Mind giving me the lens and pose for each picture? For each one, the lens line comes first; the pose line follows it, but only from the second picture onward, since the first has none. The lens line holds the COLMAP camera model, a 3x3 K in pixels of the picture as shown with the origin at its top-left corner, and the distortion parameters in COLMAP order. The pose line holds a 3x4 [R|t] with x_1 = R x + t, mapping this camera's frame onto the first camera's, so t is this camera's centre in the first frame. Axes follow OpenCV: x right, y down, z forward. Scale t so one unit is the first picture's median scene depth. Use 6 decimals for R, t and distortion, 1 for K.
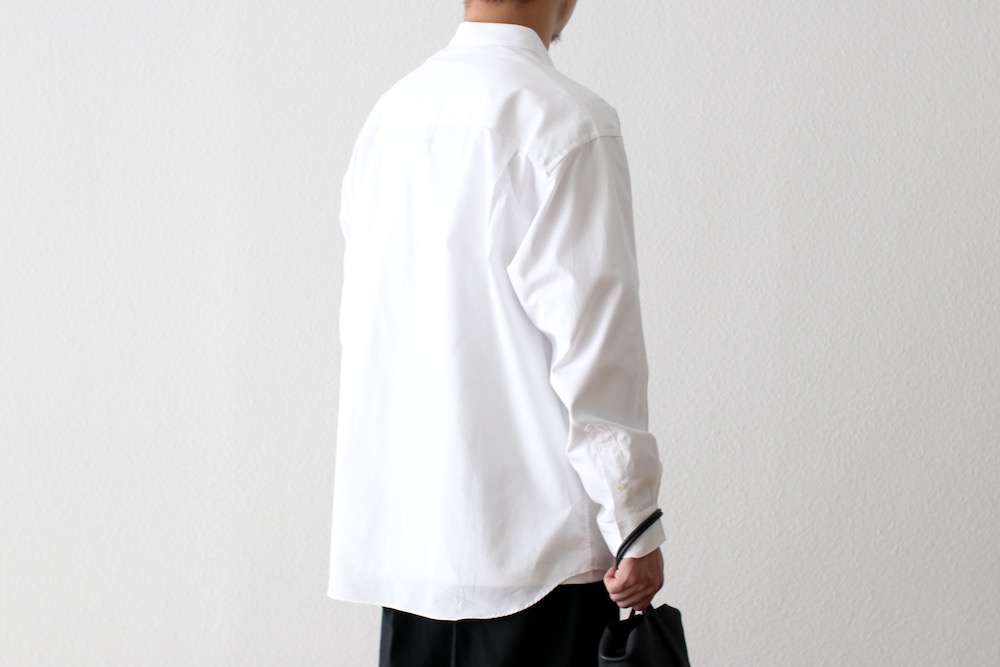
lens RADIAL K [[2437.2, 0, 501.2], [0, 2437.2, 332.1], [0, 0, 1]] dist [-0.140552, 0.000000]
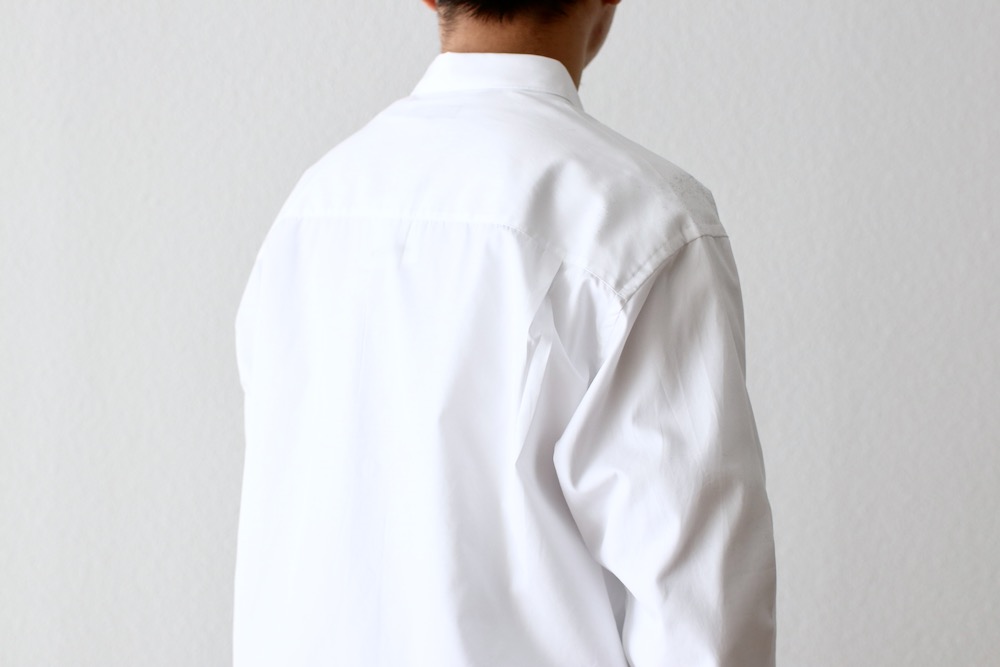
lens RADIAL K [[2437.2, 0, 593.6], [0, 2437.2, 331.7], [0, 0, 1]] dist [-0.140552, 0.000000]
pose [[0.993288, -0.003794, 0.115608, -0.037608], [0.008665, 0.999094, -0.041660, -0.024528], [-0.115345, 0.042382, 0.992421, 0.302883]]
